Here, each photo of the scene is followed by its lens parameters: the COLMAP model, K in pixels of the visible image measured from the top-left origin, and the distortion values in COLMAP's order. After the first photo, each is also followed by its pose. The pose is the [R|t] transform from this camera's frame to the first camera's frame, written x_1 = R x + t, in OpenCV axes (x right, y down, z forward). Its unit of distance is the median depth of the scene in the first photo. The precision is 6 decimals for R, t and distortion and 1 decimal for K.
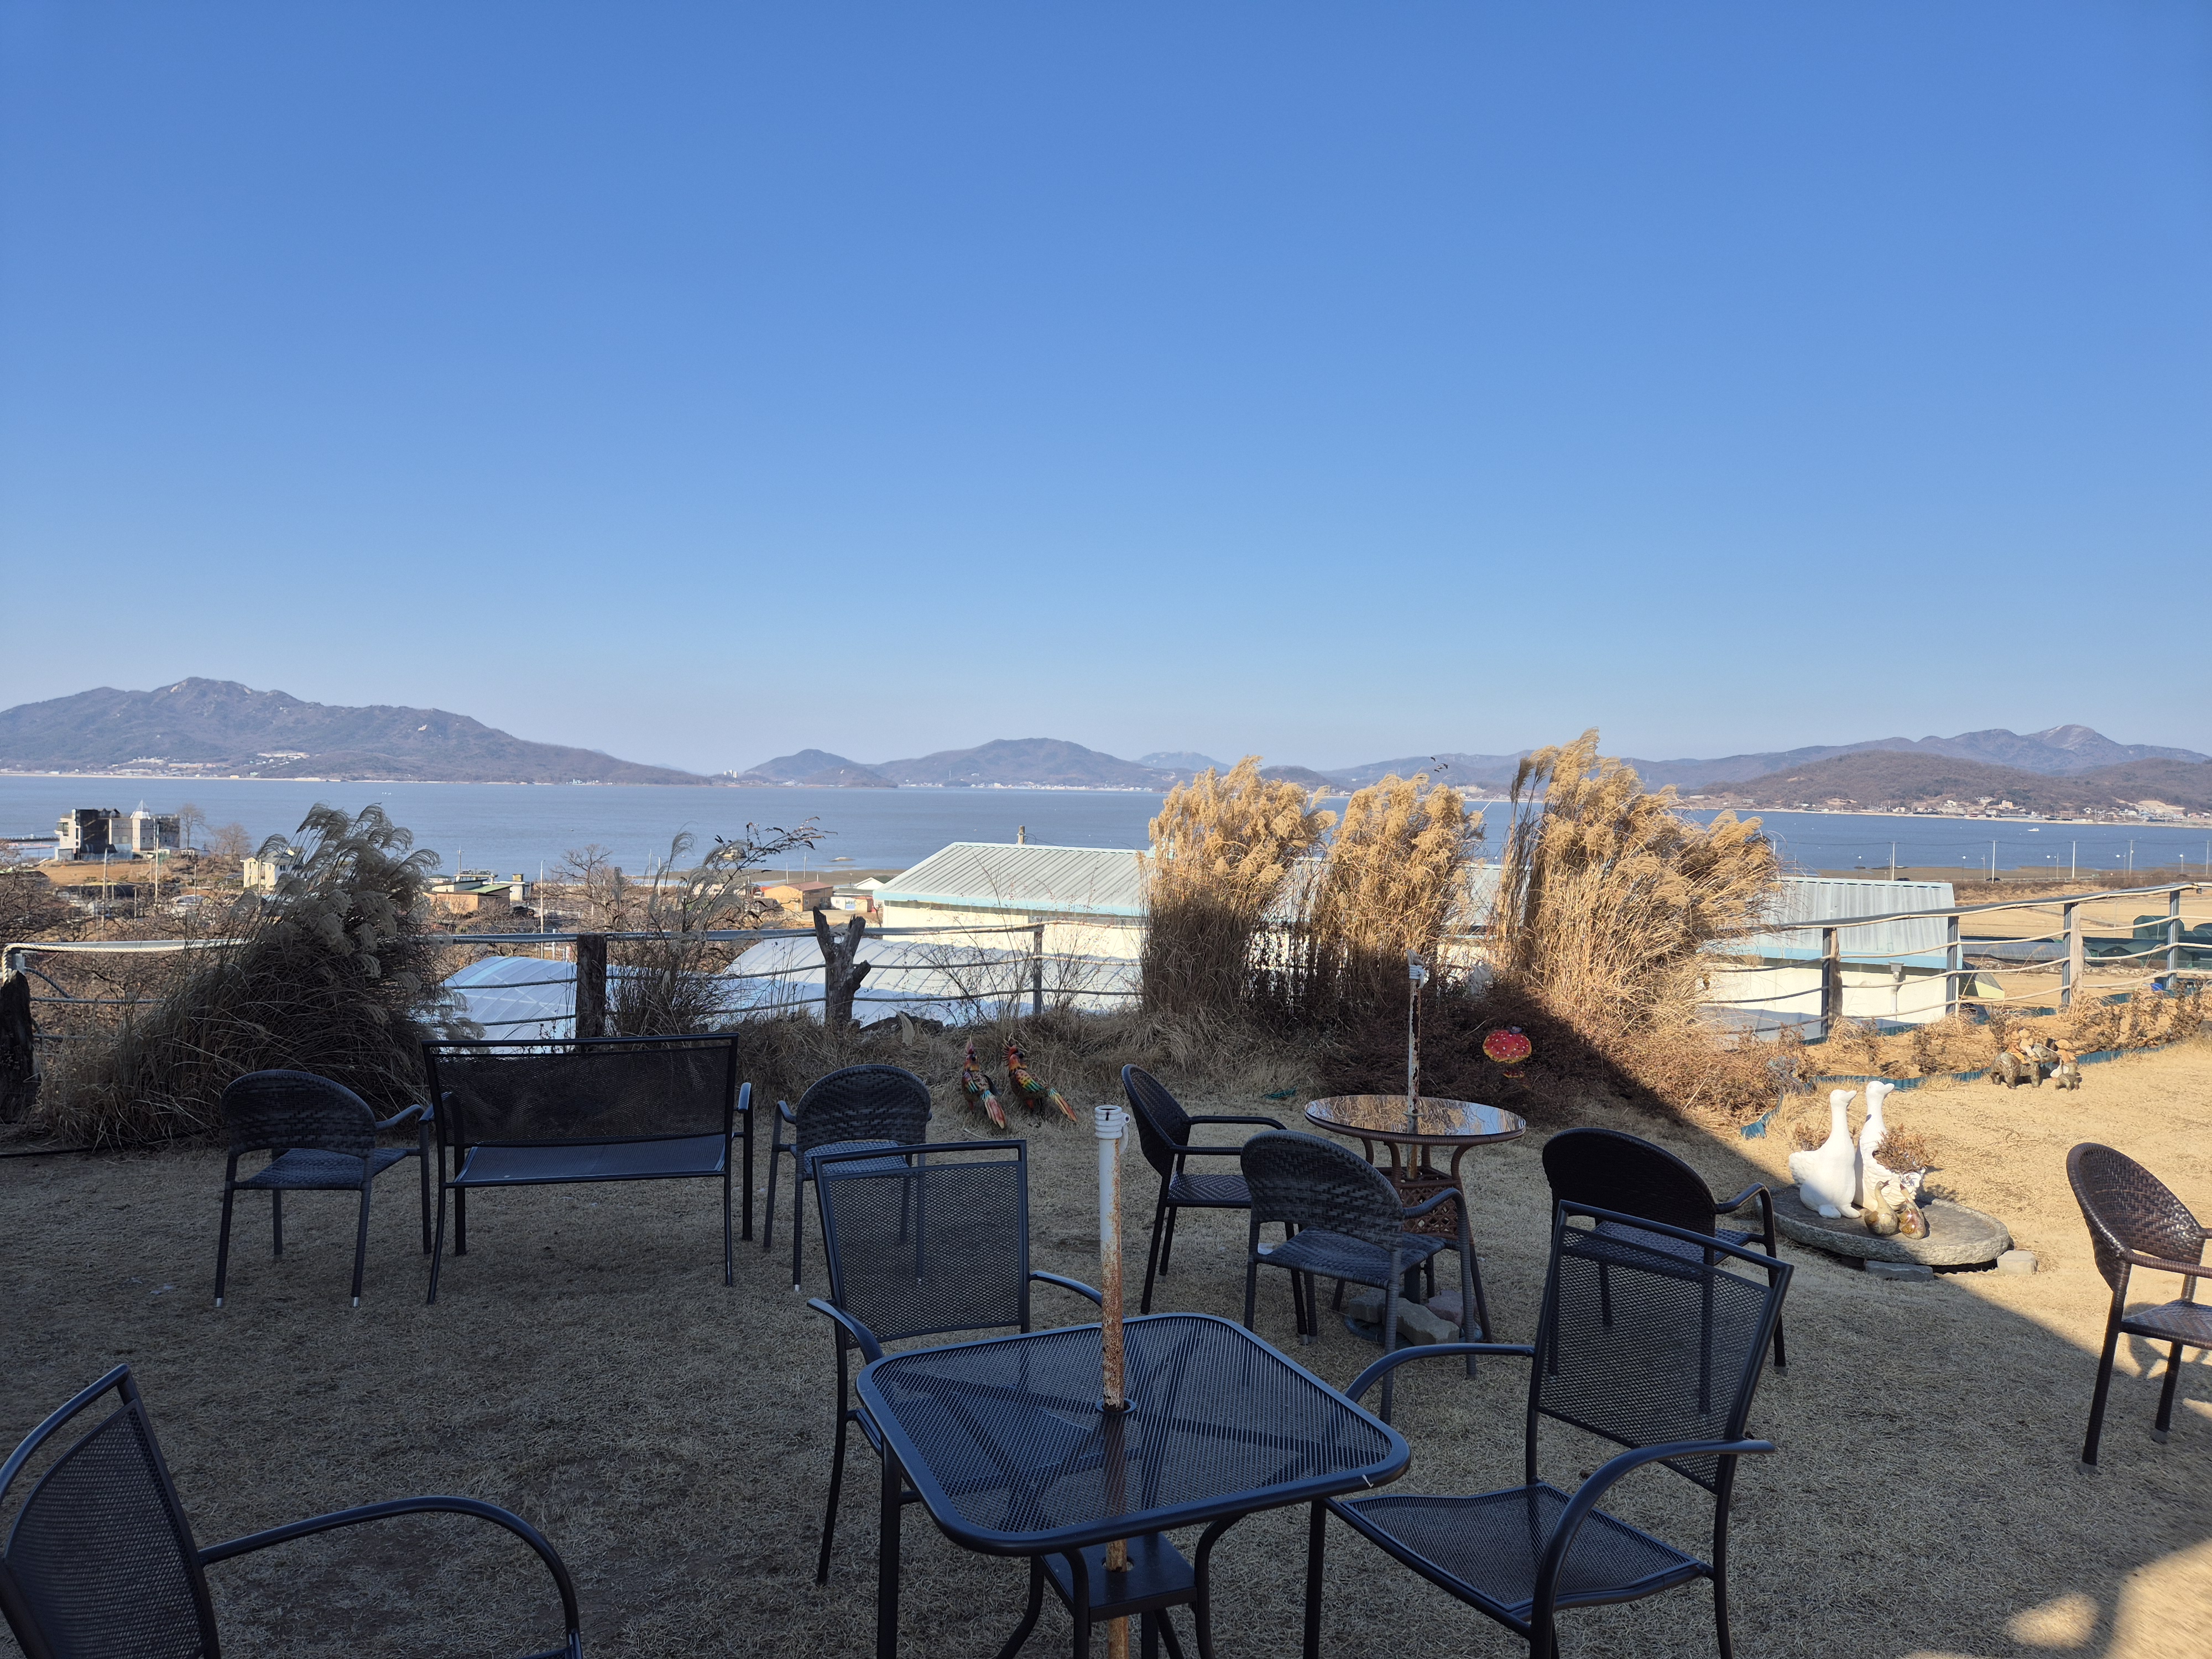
lens RADIAL K [[1471.5, 0, 1099.7], [0, 1471.5, 824.6], [0, 0, 1]] dist [0.051247, -0.001031]
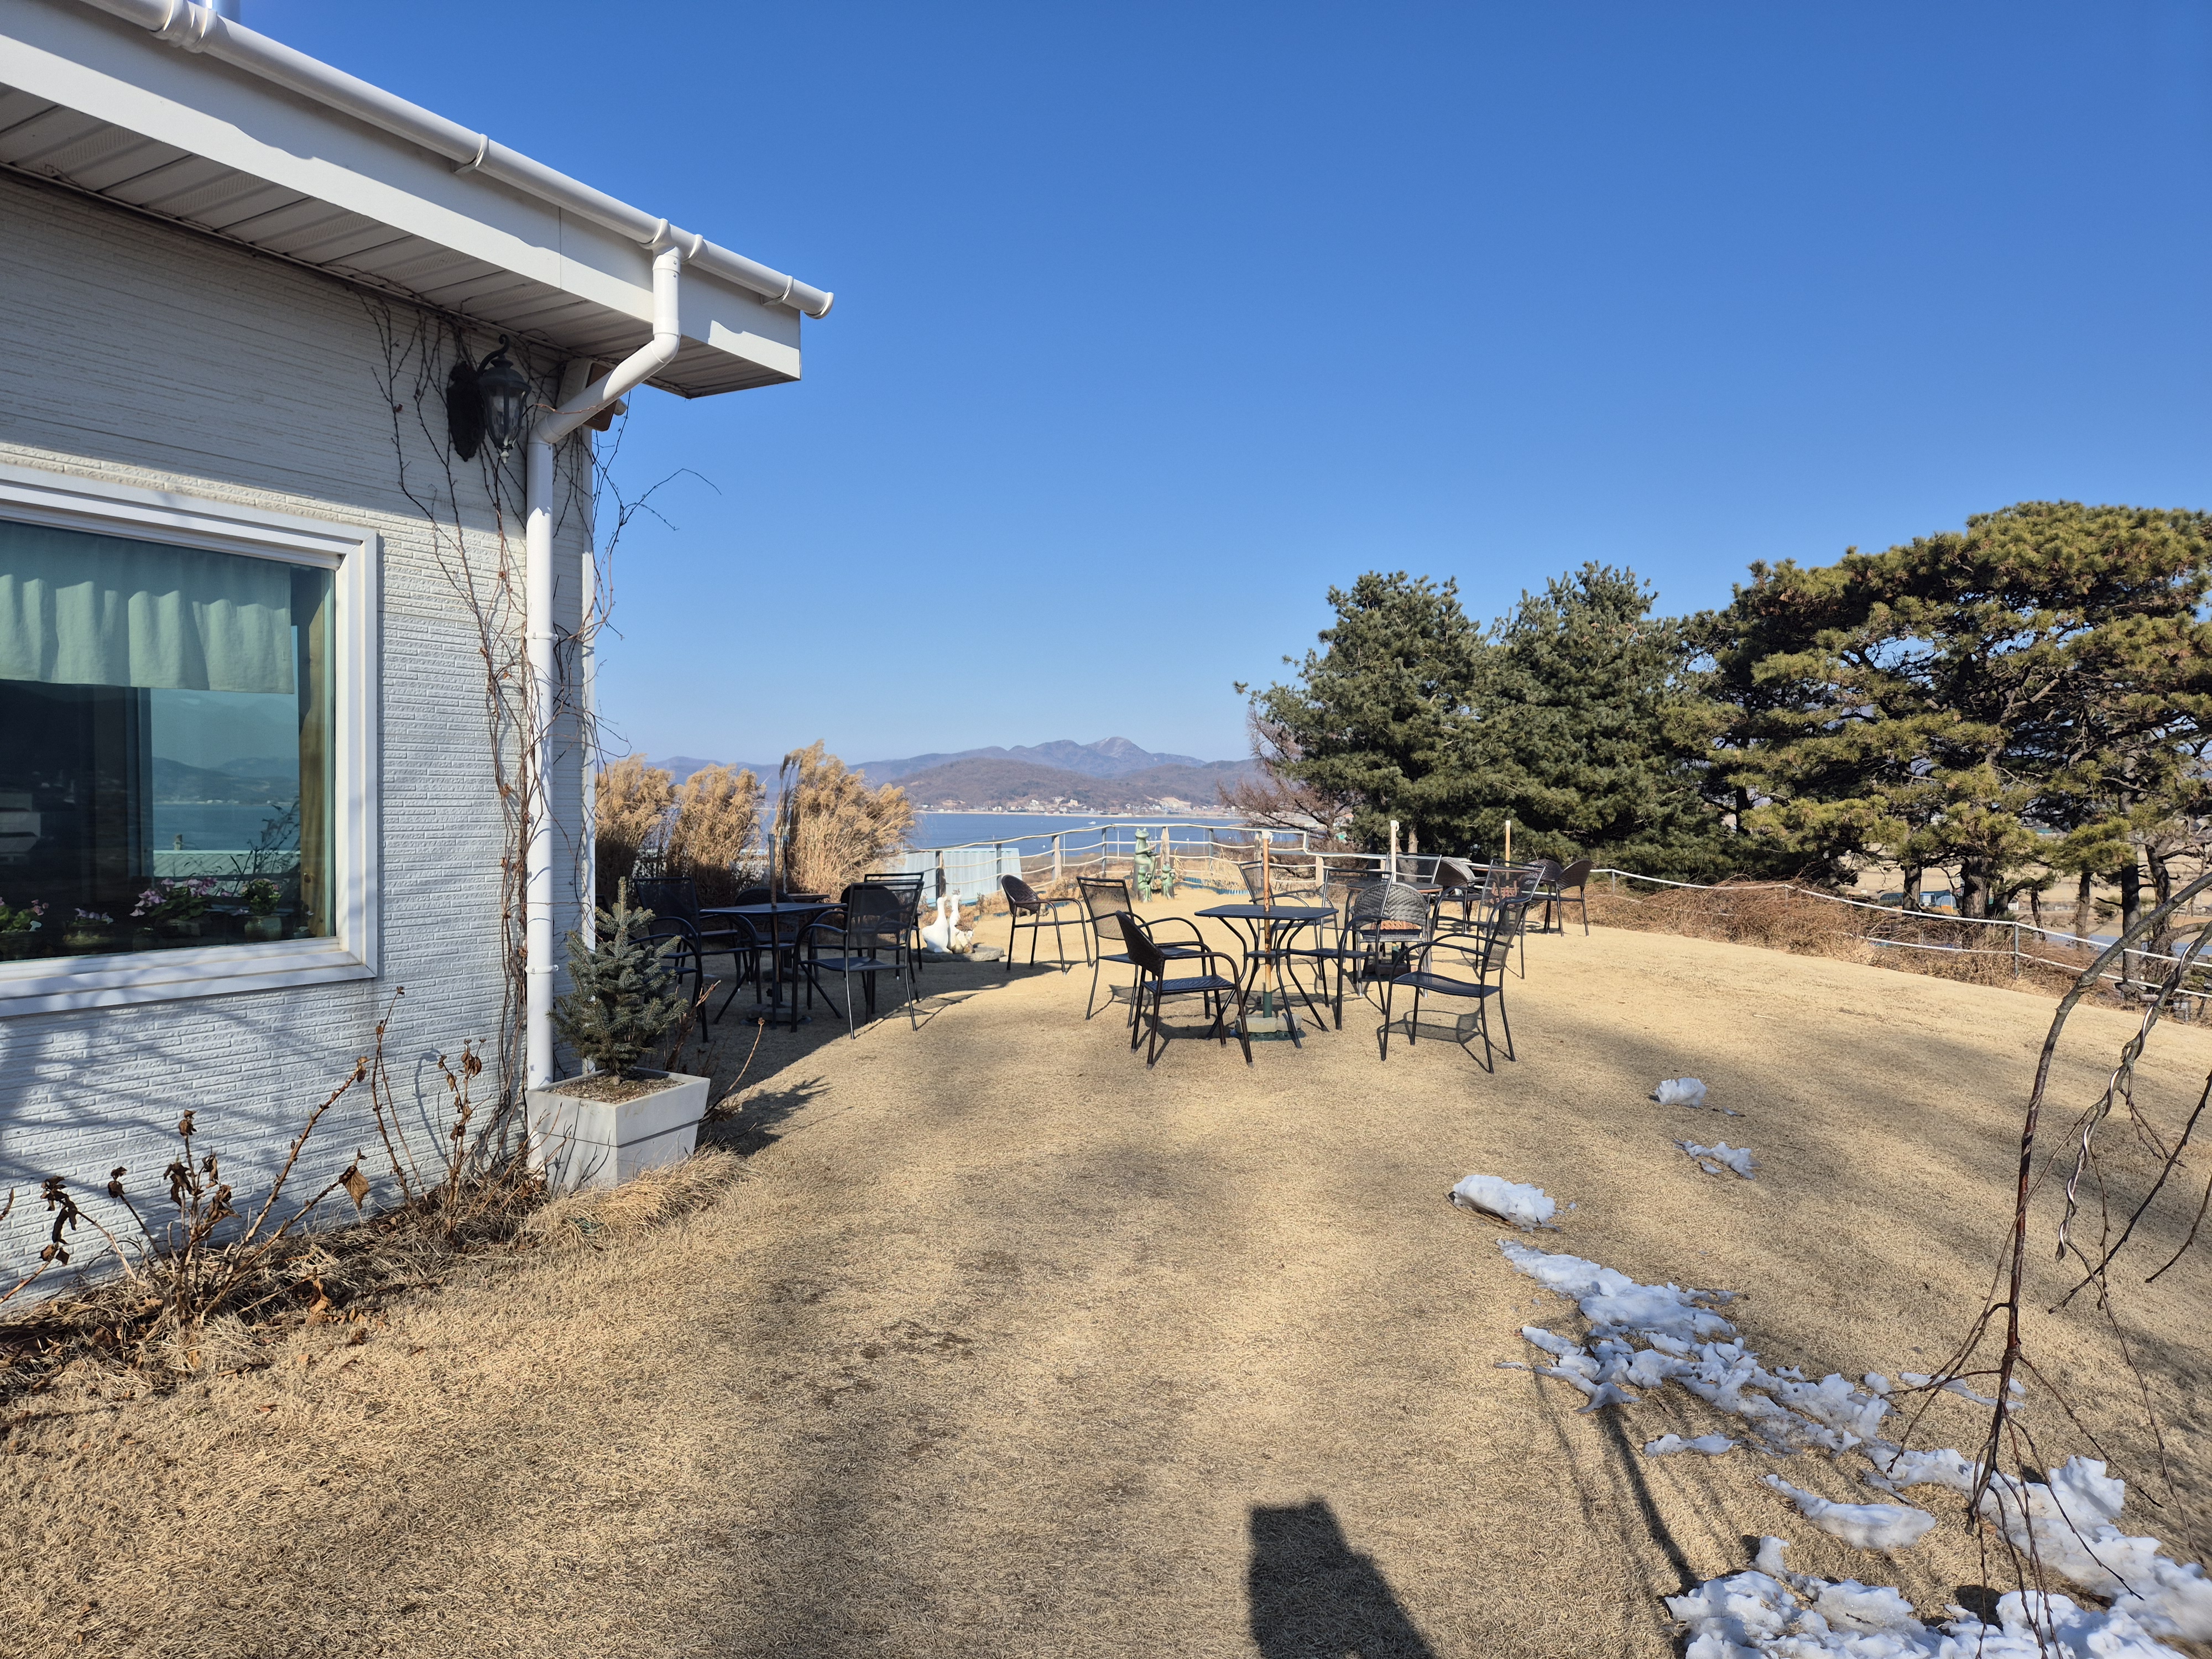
lens RADIAL K [[1471.5, 0, 1102.8], [0, 1471.5, 831.1], [0, 0, 1]] dist [0.051247, -0.001031]
pose [[0.845653, -0.029034, 0.532943, -0.356484], [0.029324, 0.999539, 0.007923, 0.046495], [-0.532927, 0.008928, 0.846114, -0.751309]]
